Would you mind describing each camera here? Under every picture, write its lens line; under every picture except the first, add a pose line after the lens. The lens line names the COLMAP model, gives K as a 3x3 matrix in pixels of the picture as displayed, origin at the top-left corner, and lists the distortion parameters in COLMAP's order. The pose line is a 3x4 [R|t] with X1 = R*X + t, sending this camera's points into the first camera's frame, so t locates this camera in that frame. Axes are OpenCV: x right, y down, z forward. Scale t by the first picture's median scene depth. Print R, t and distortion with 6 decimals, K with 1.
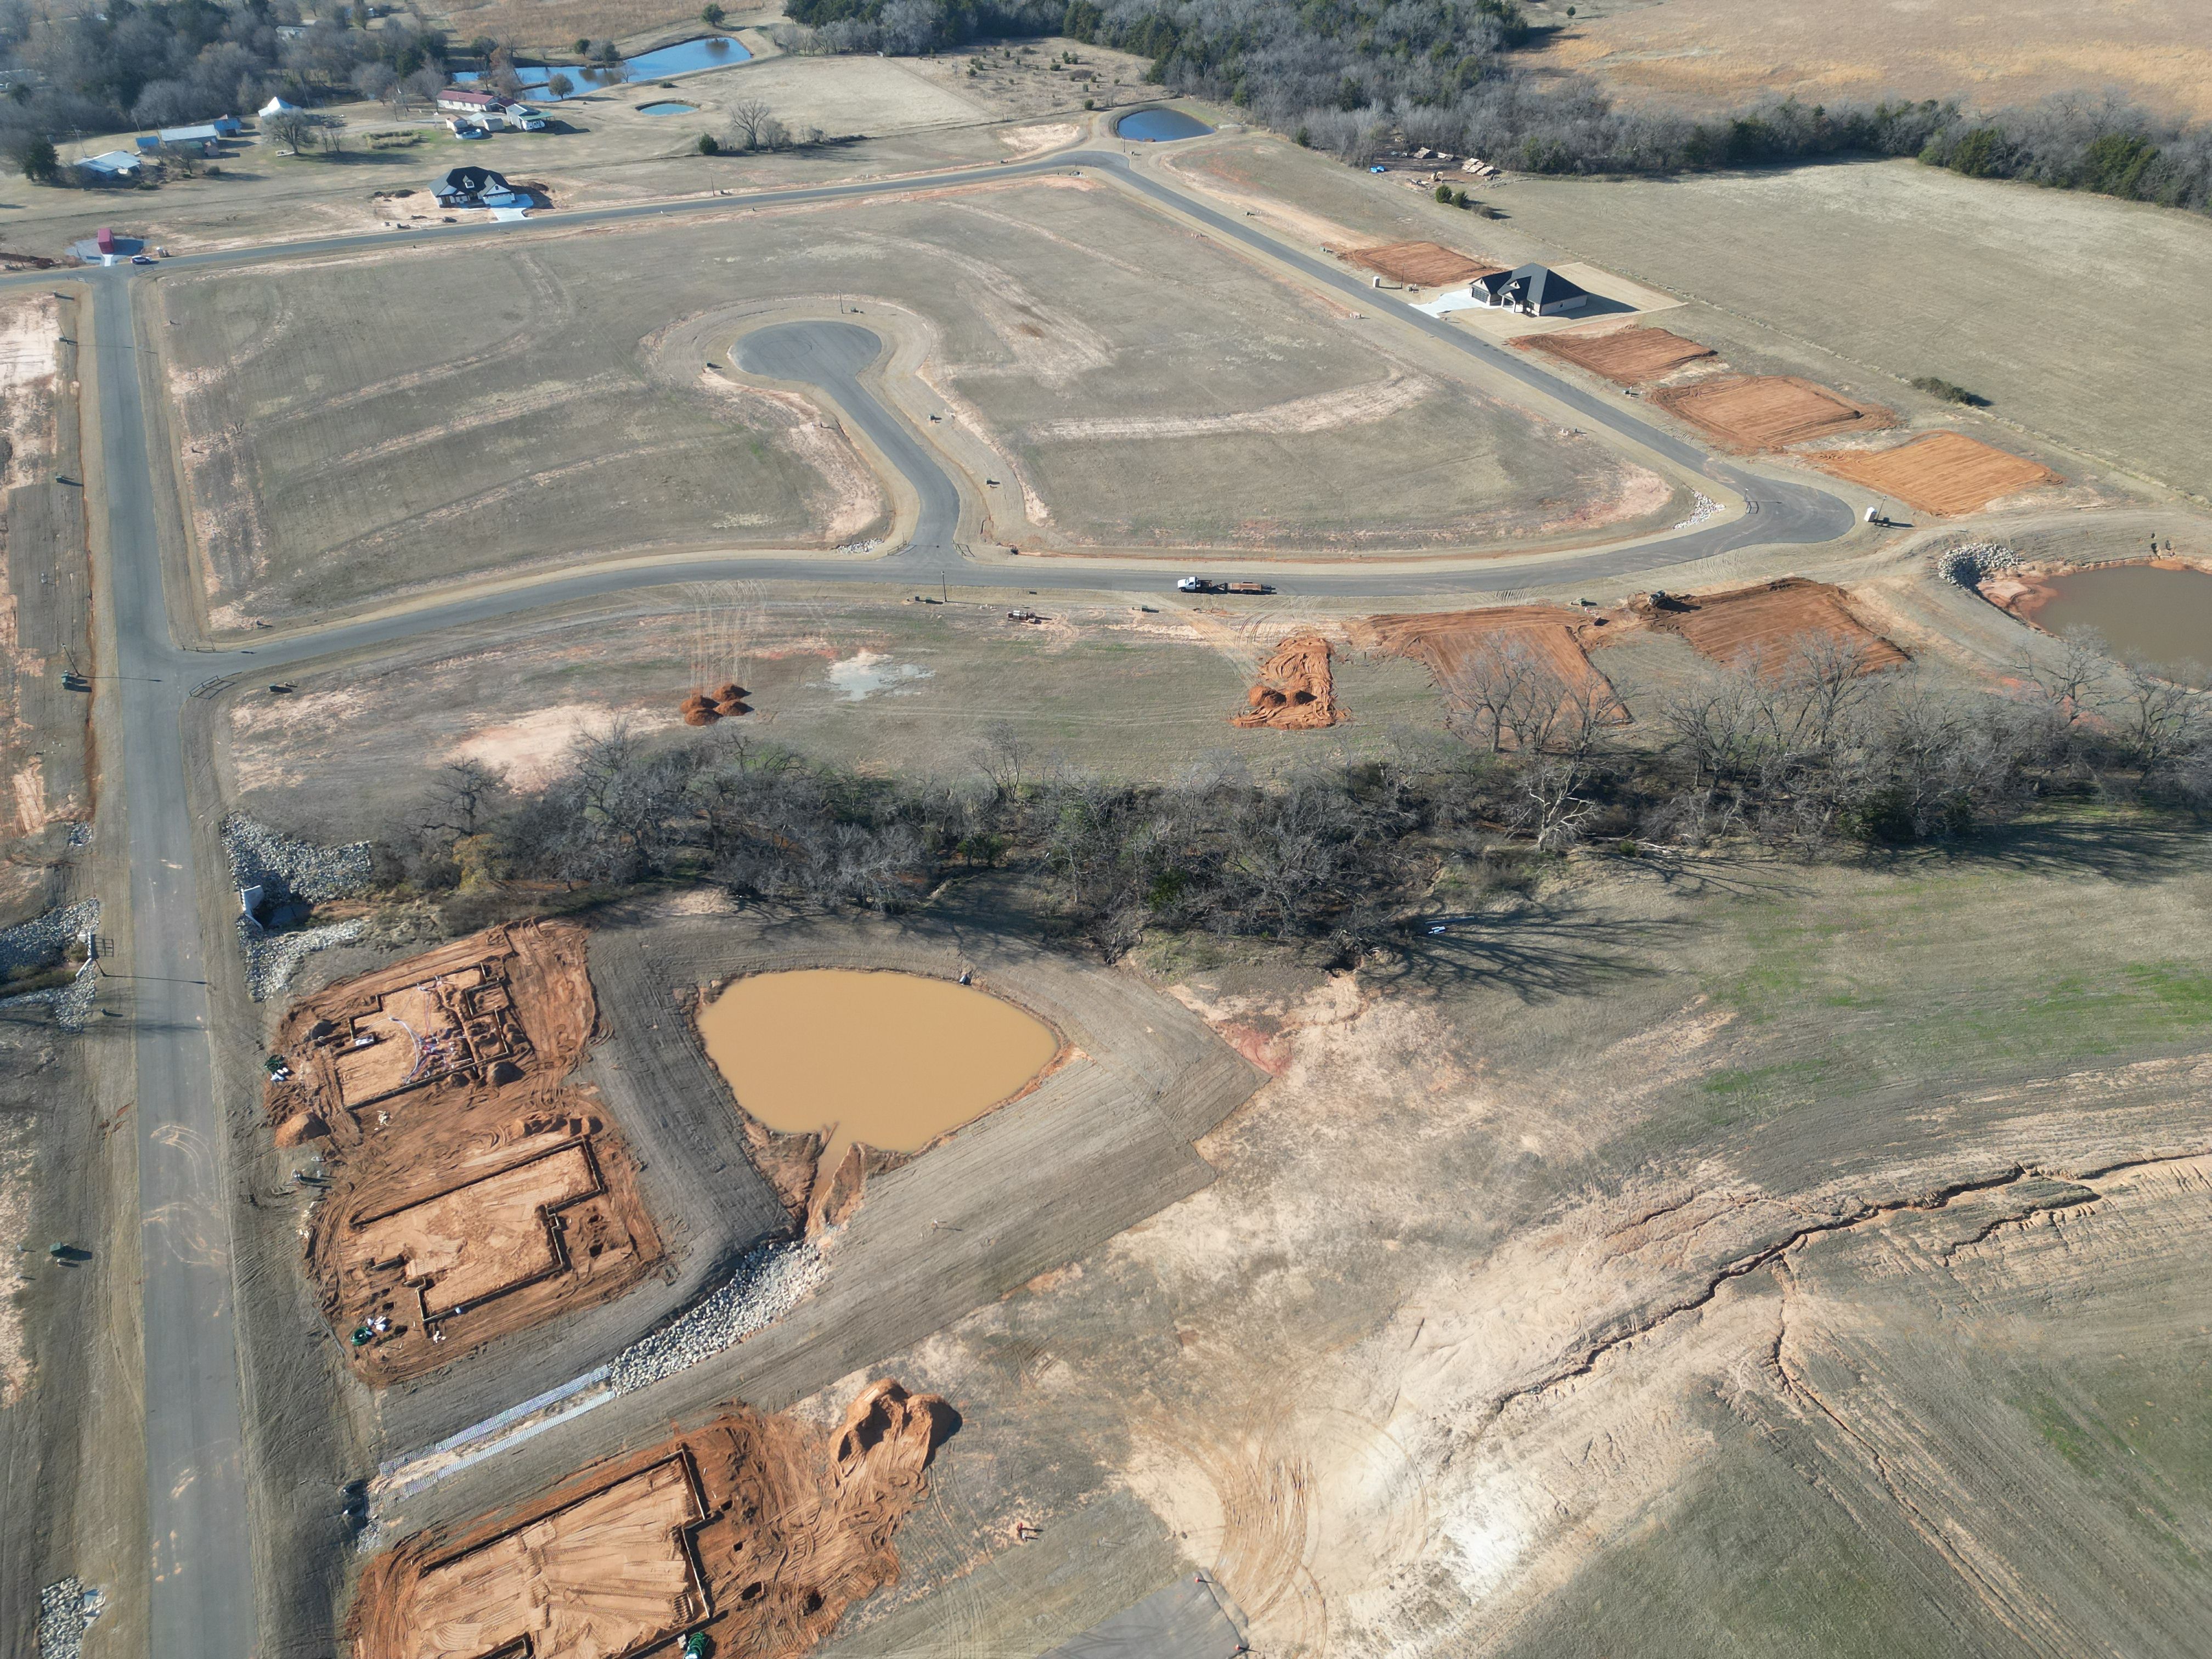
lens RADIAL K [[1533.5, 0, 1100.9], [0, 1533.5, 840.7], [0, 0, 1]] dist [0.079731, -0.071719]
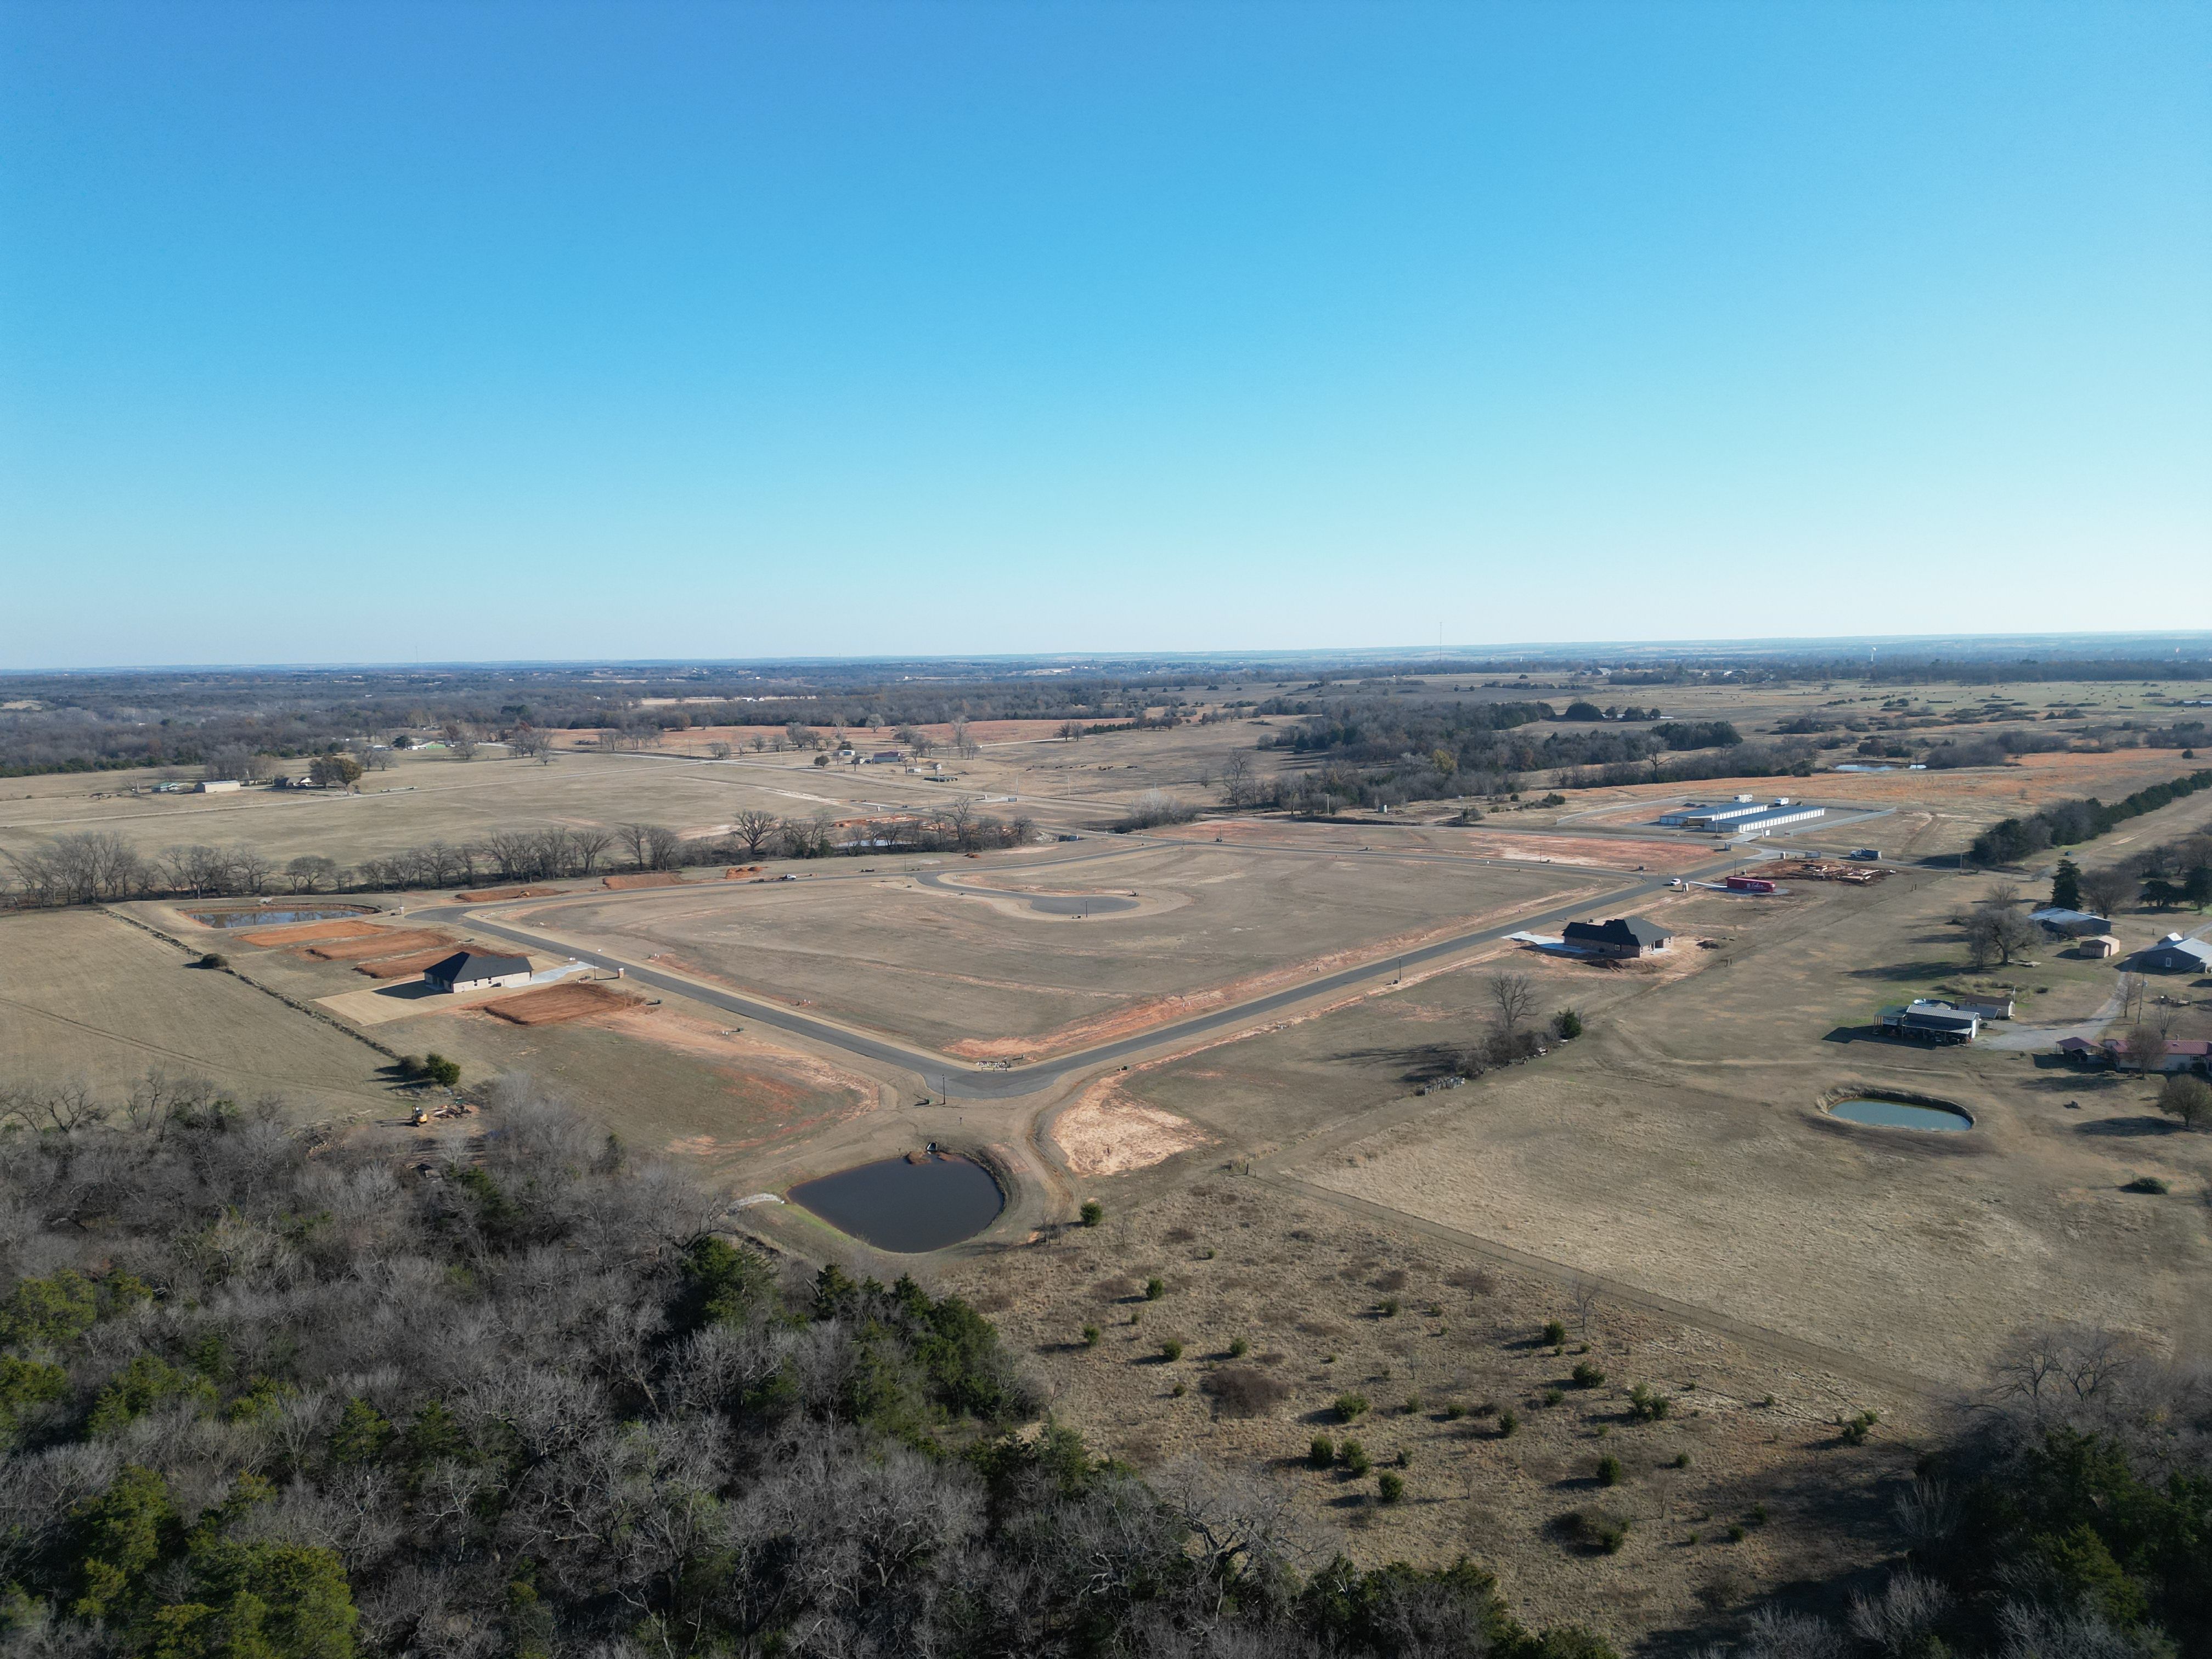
lens RADIAL K [[1533.5, 0, 1092.0], [0, 1533.5, 825.9], [0, 0, 1]] dist [0.079731, -0.071719]
pose [[-0.964356, 0.063180, -0.256954, 0.163788], [-0.136135, 0.714237, 0.686536, -1.451911], [0.226901, 0.697046, -0.680178, 2.095661]]
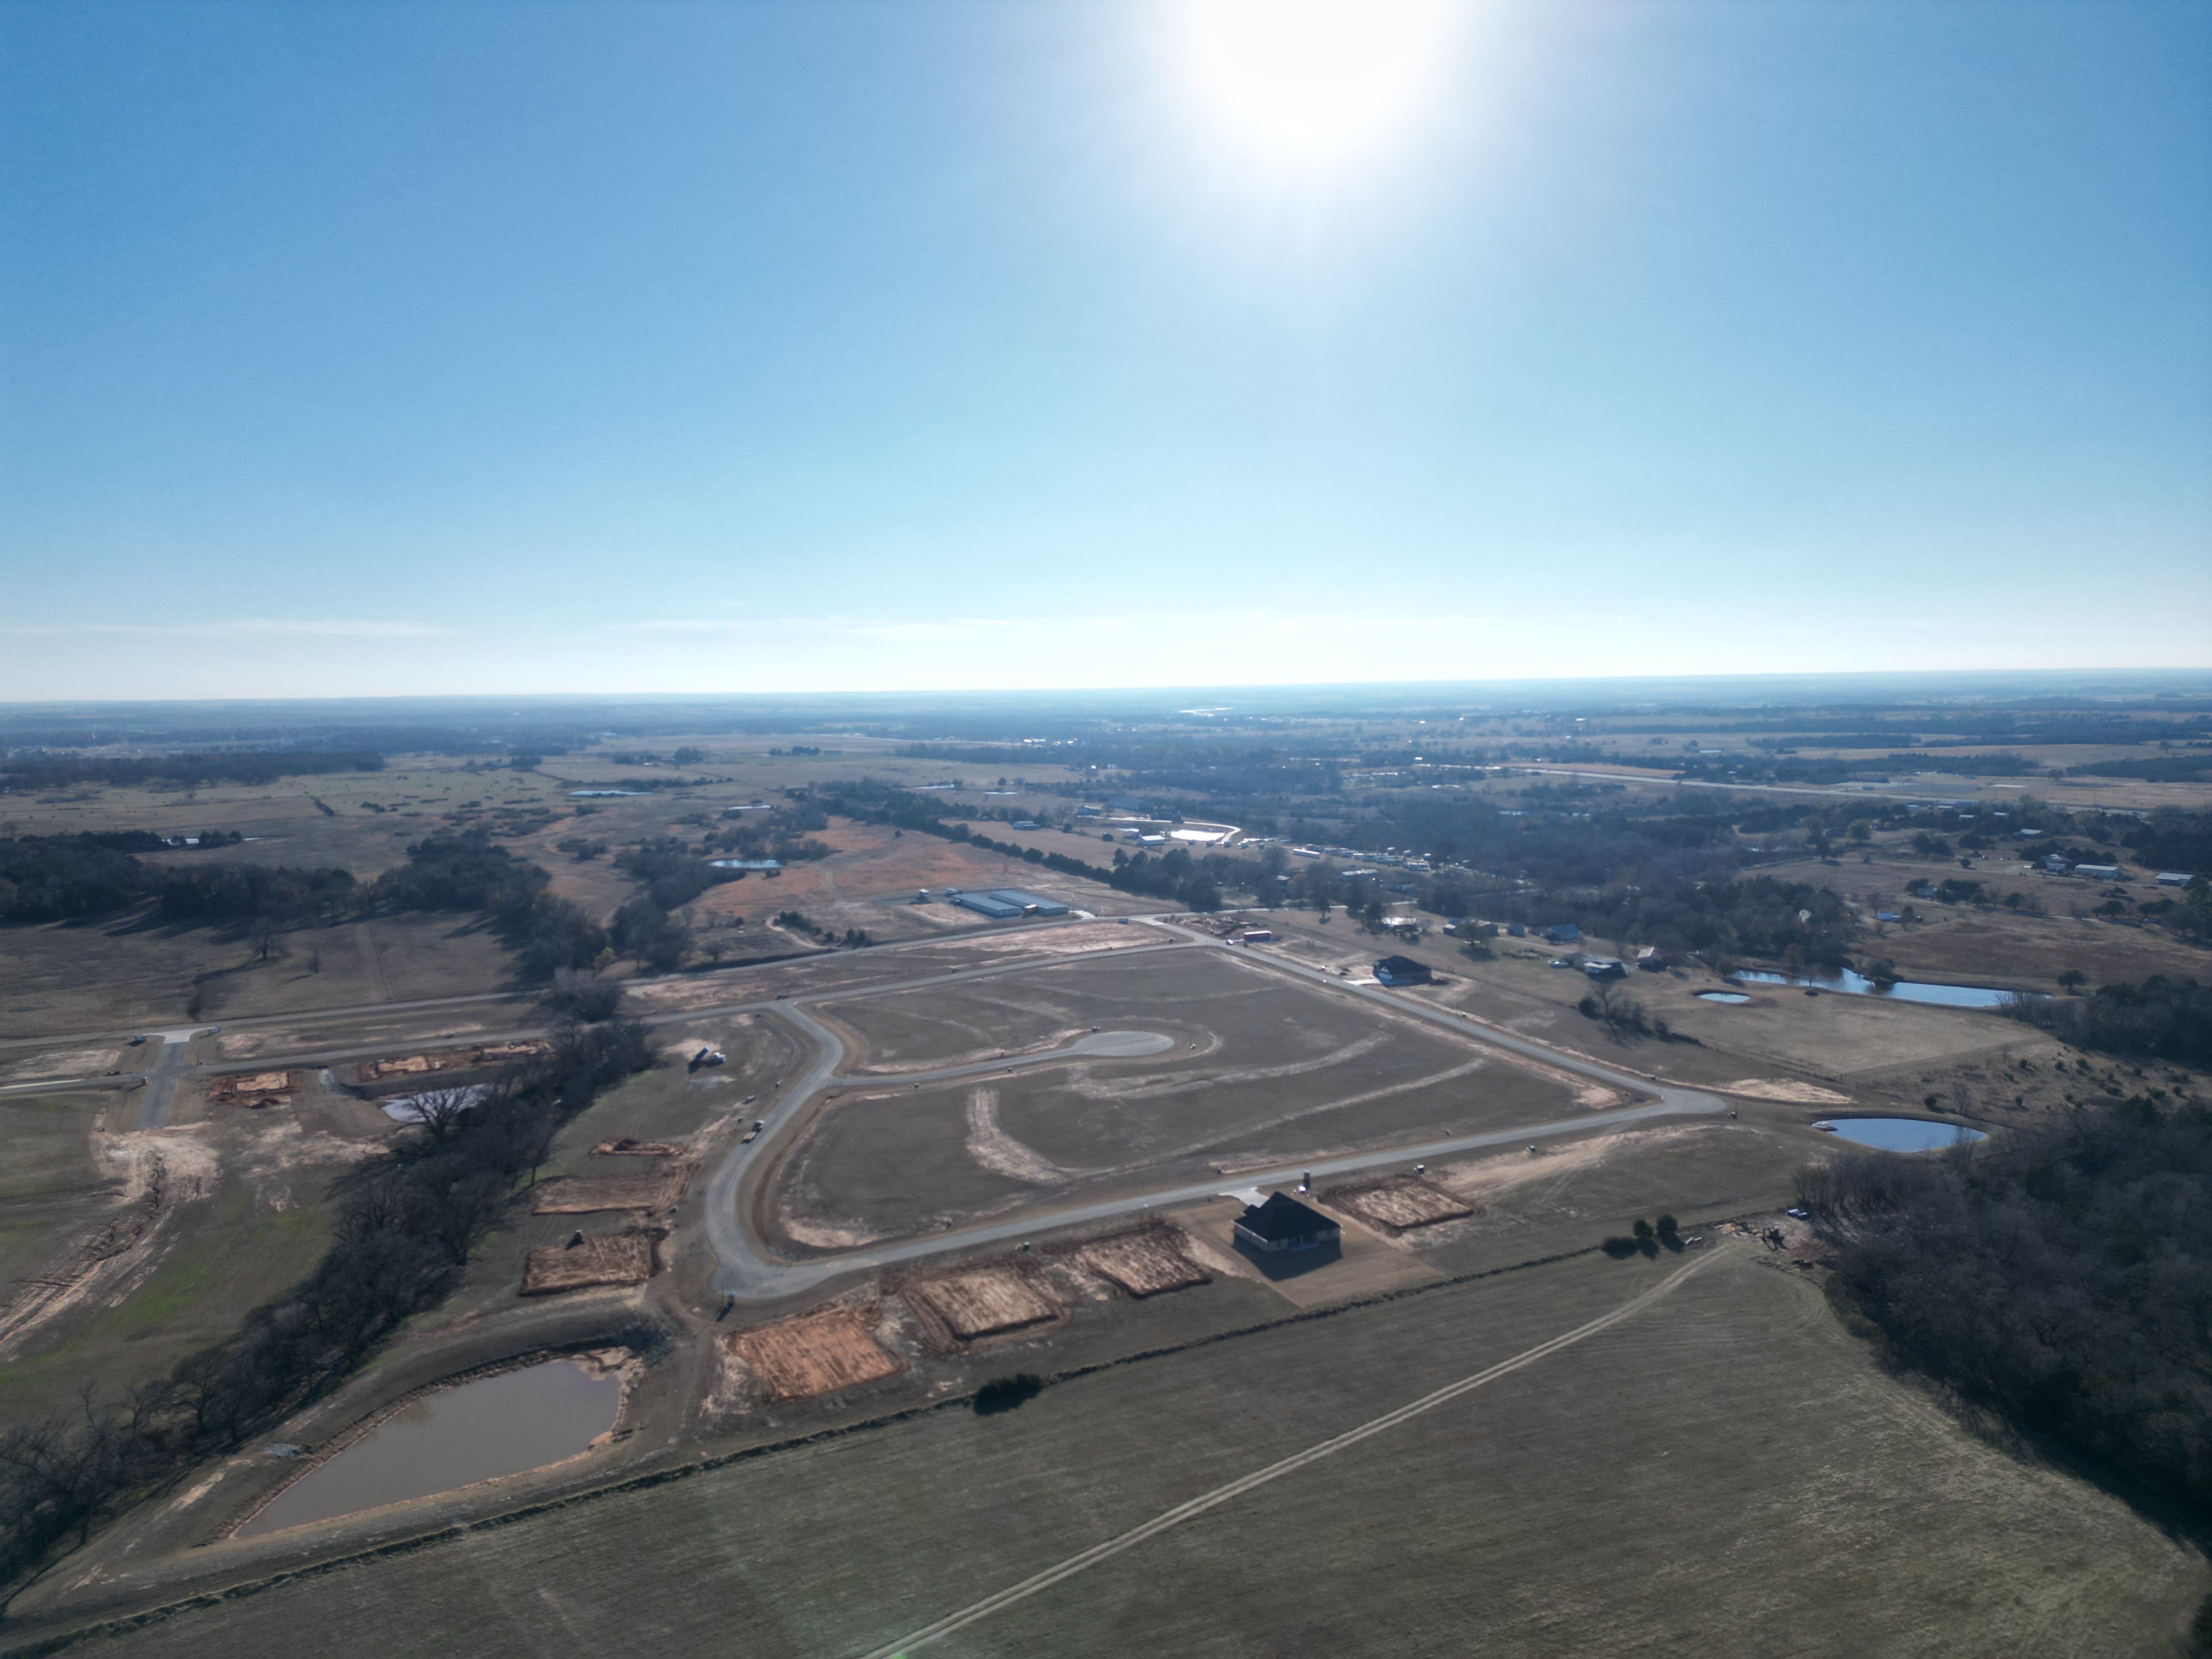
lens RADIAL K [[1533.5, 0, 1101.1], [0, 1533.5, 822.4], [0, 0, 1]] dist [0.079731, -0.071719]
pose [[0.001085, 0.108827, -0.994060, 1.438054], [-0.604462, 0.791974, 0.086044, -0.677179], [0.796633, 0.600778, 0.066641, 0.837302]]
